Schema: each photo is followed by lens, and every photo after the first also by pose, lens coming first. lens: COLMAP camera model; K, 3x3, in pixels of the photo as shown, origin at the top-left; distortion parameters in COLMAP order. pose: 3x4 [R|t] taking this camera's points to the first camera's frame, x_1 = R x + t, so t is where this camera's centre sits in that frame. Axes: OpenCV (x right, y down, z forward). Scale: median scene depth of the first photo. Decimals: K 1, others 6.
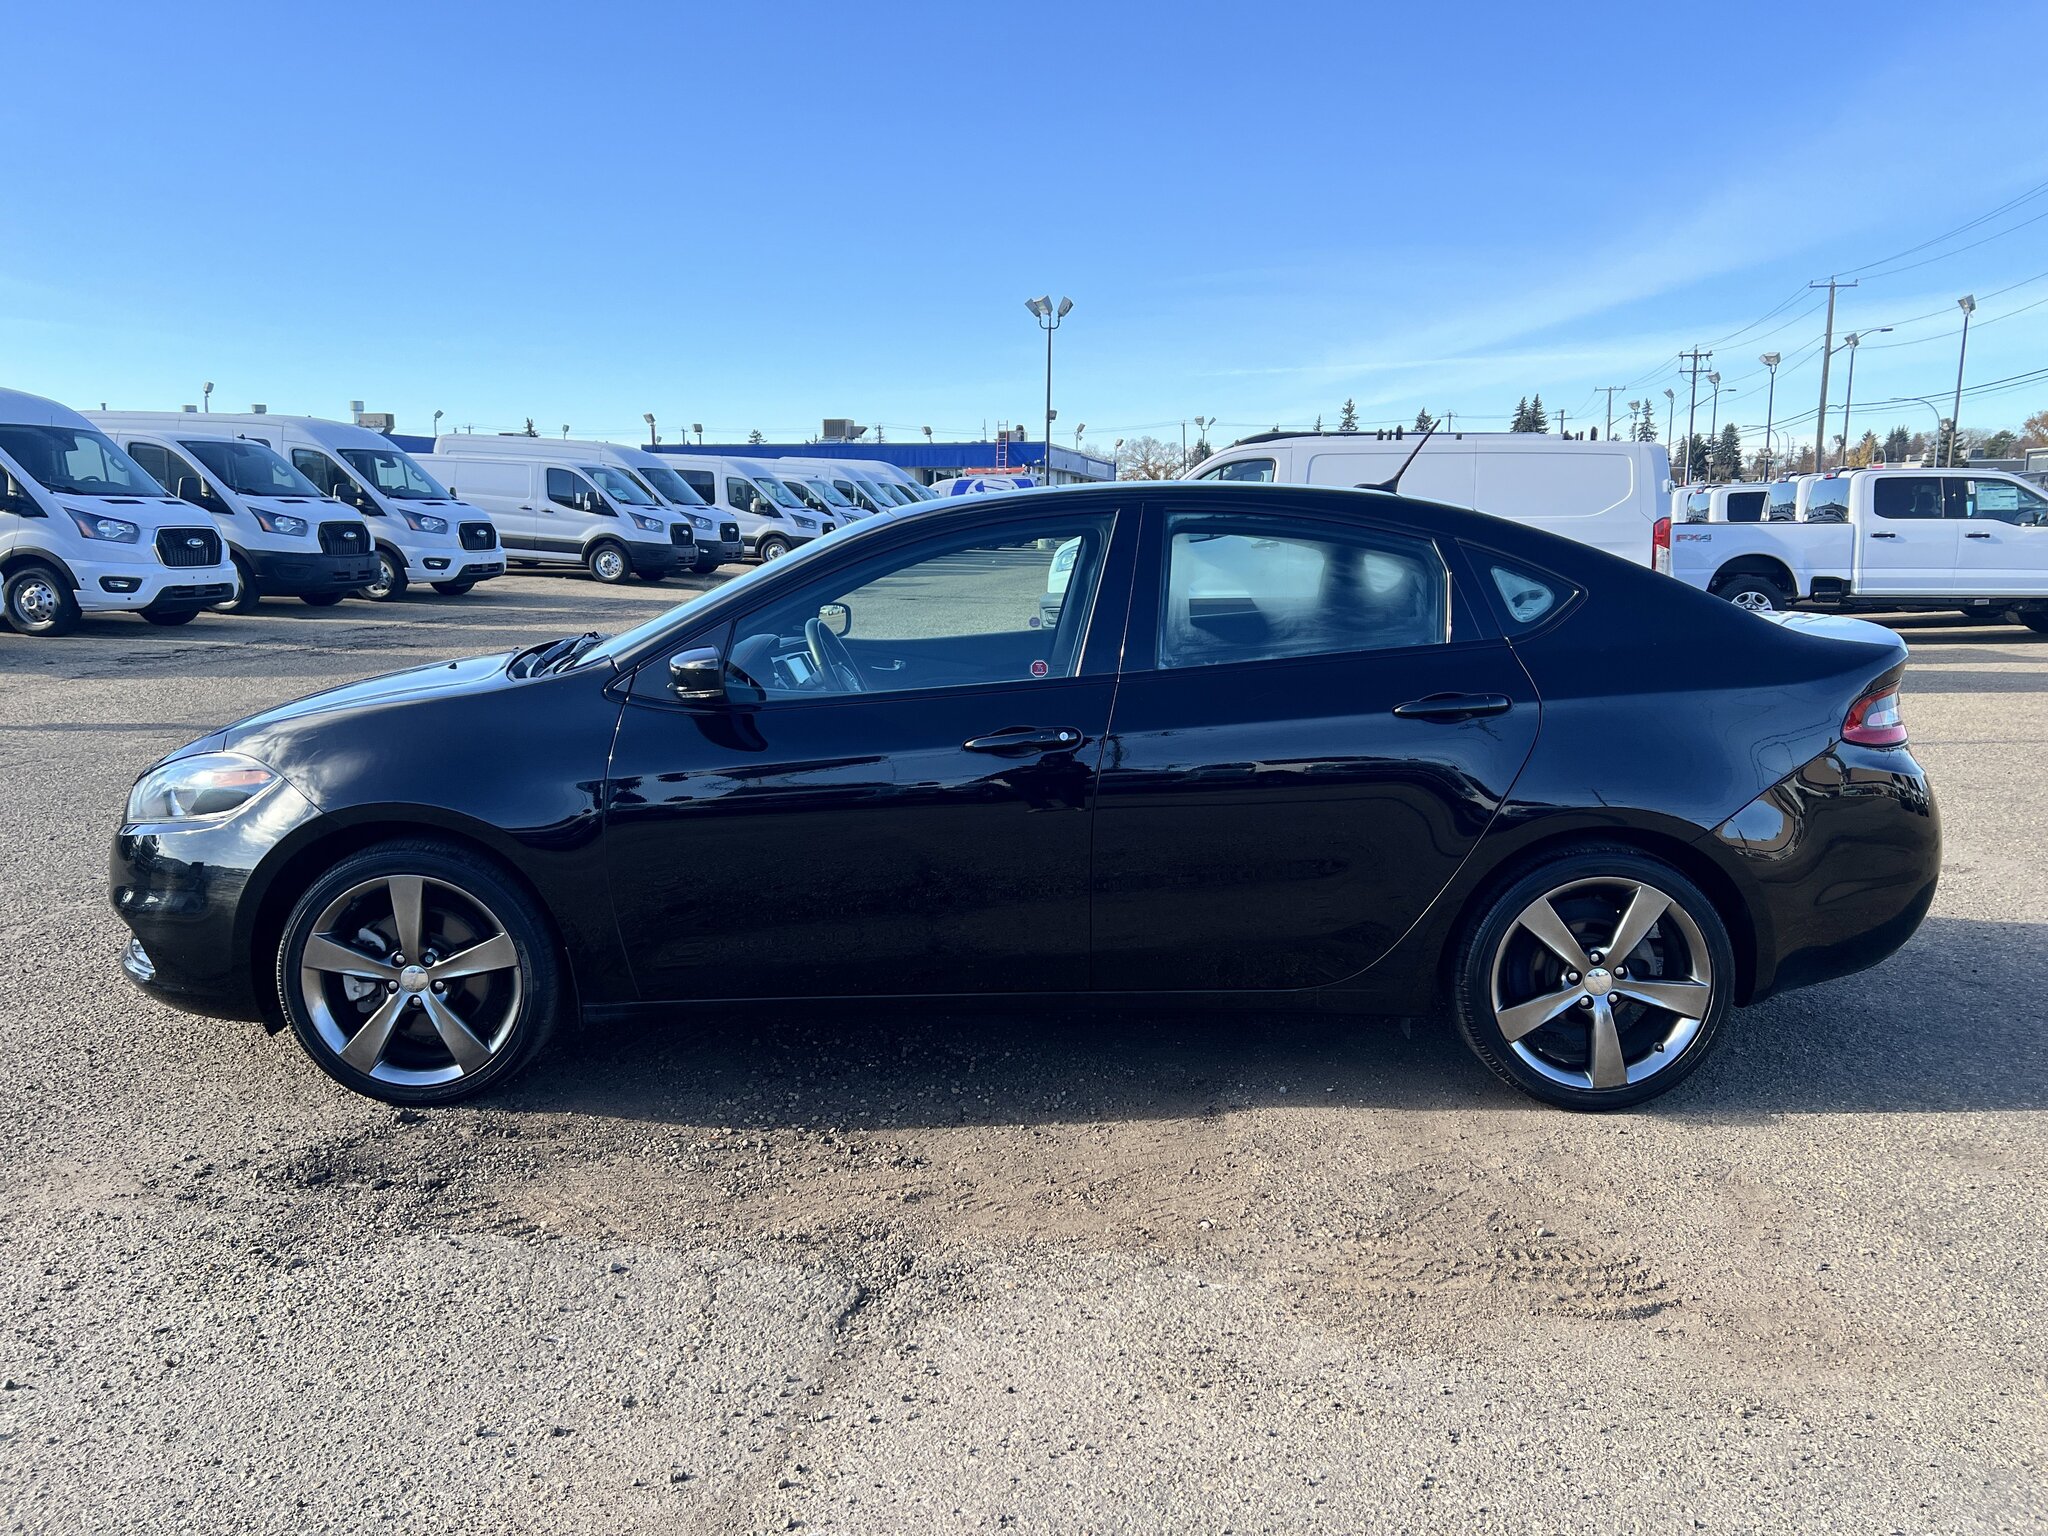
lens RADIAL K [[1684.3, 0, 1015.9], [0, 1684.3, 762.6], [0, 0, 1]] dist [-0.001878, -0.019434]
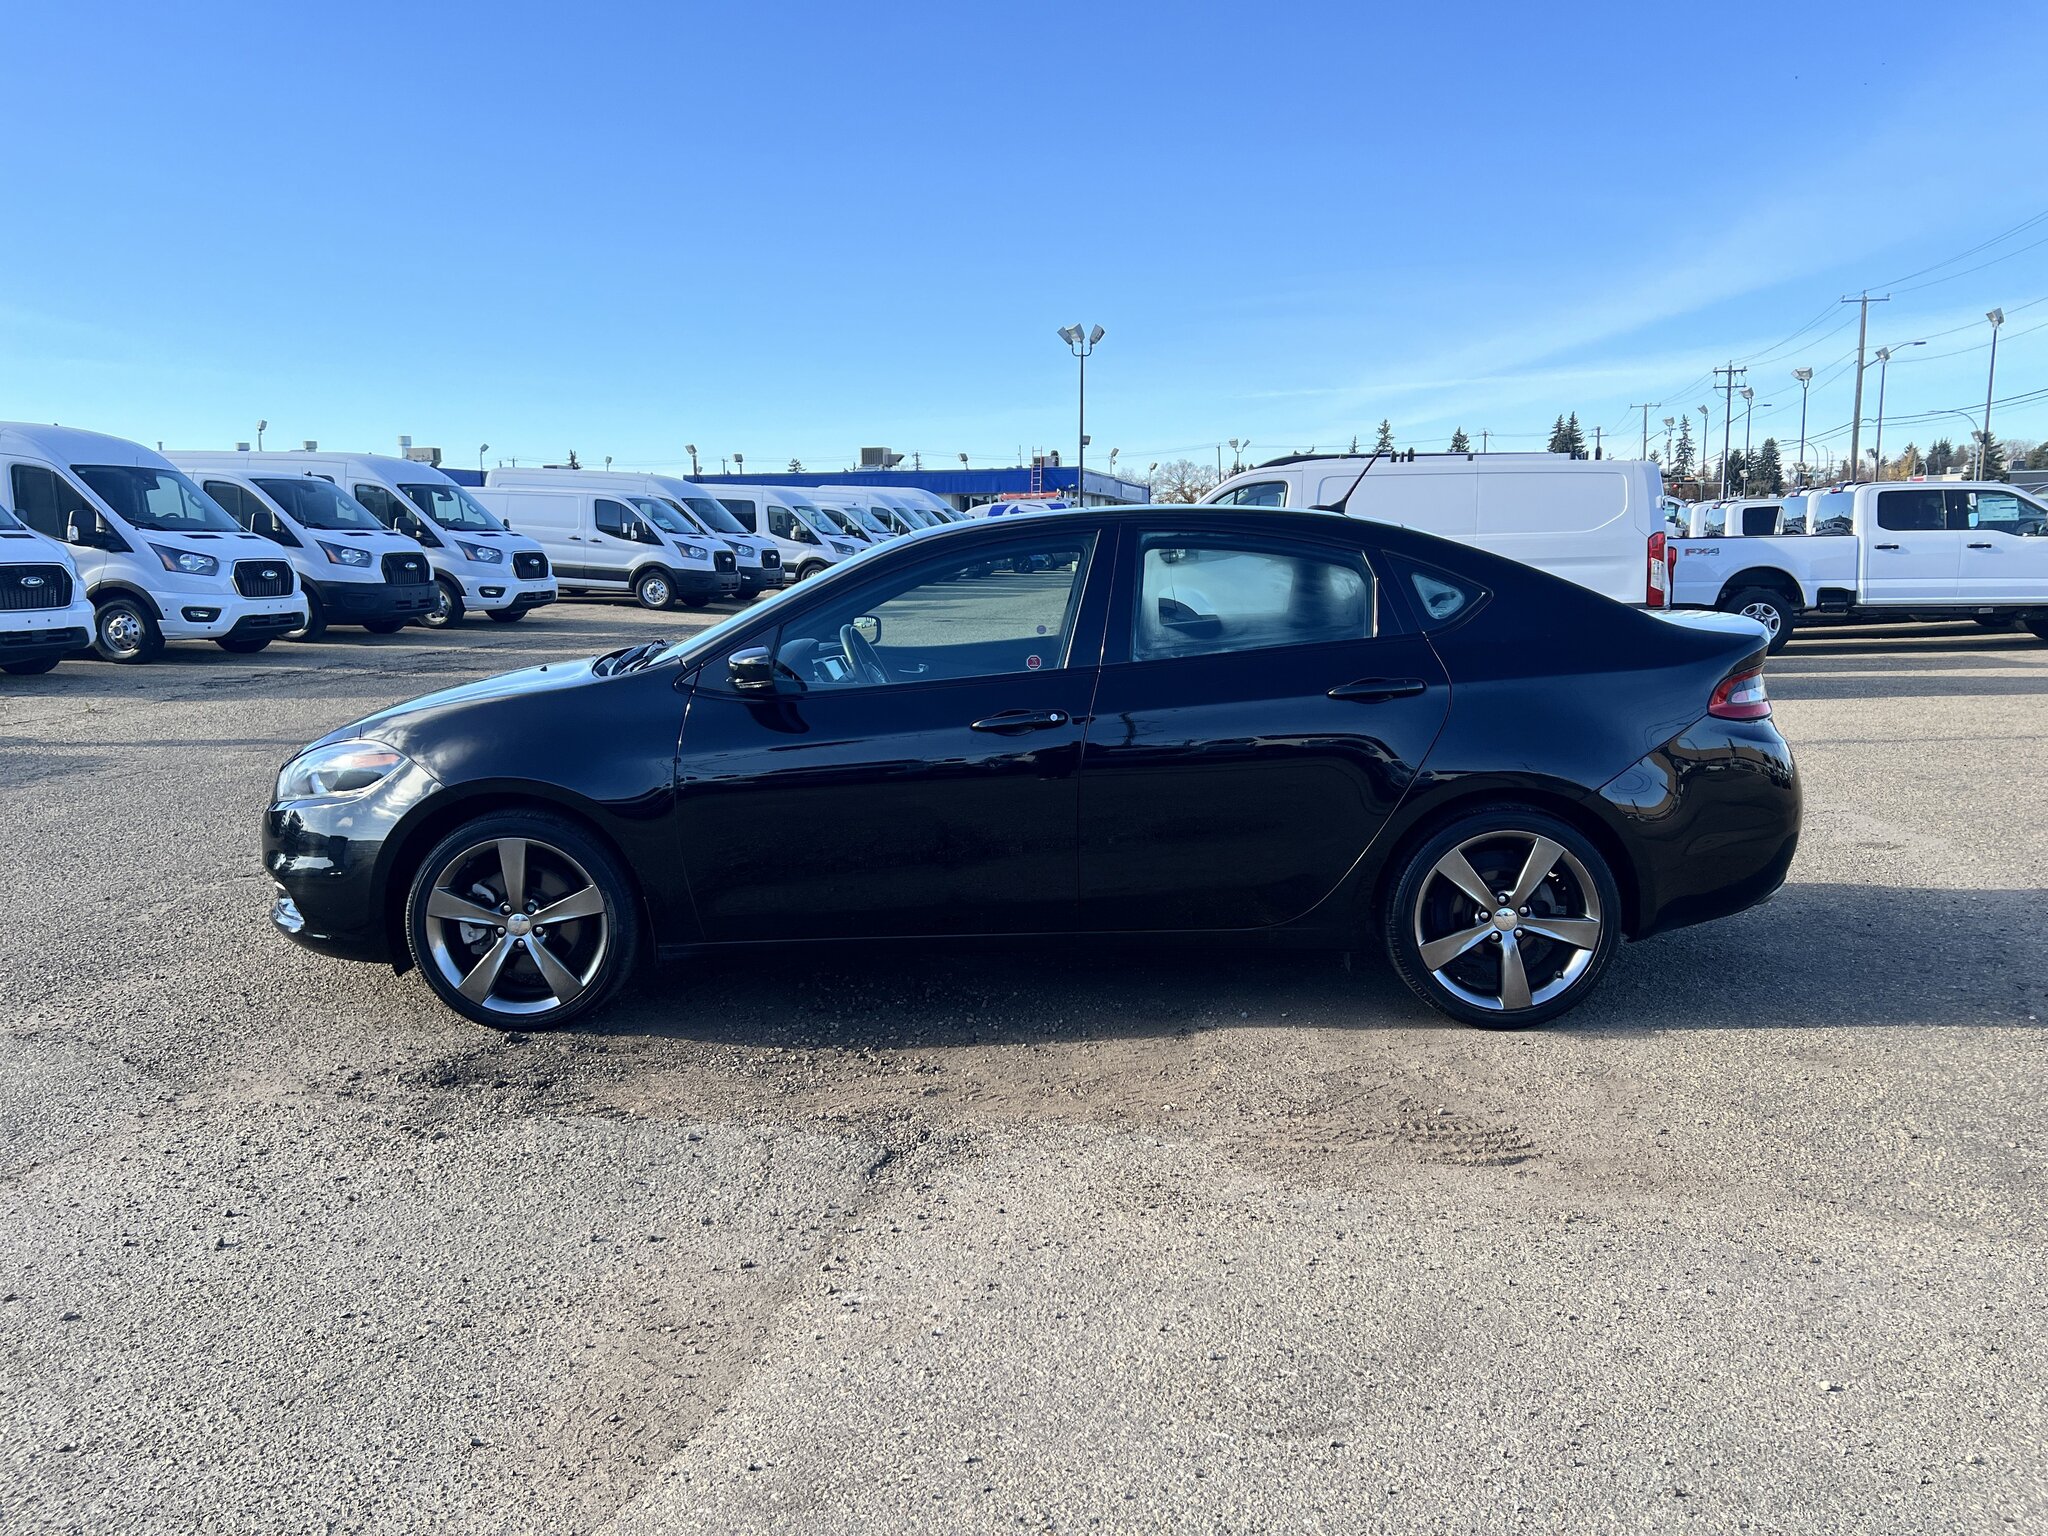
lens RADIAL K [[1684.3, 0, 1033.3], [0, 1684.3, 772.3], [0, 0, 1]] dist [-0.001878, -0.019434]
pose [[0.999834, -0.011167, -0.014407, 0.029264], [0.011042, 0.999901, -0.008686, 0.032383], [0.014503, 0.008526, 0.999858, -0.197259]]
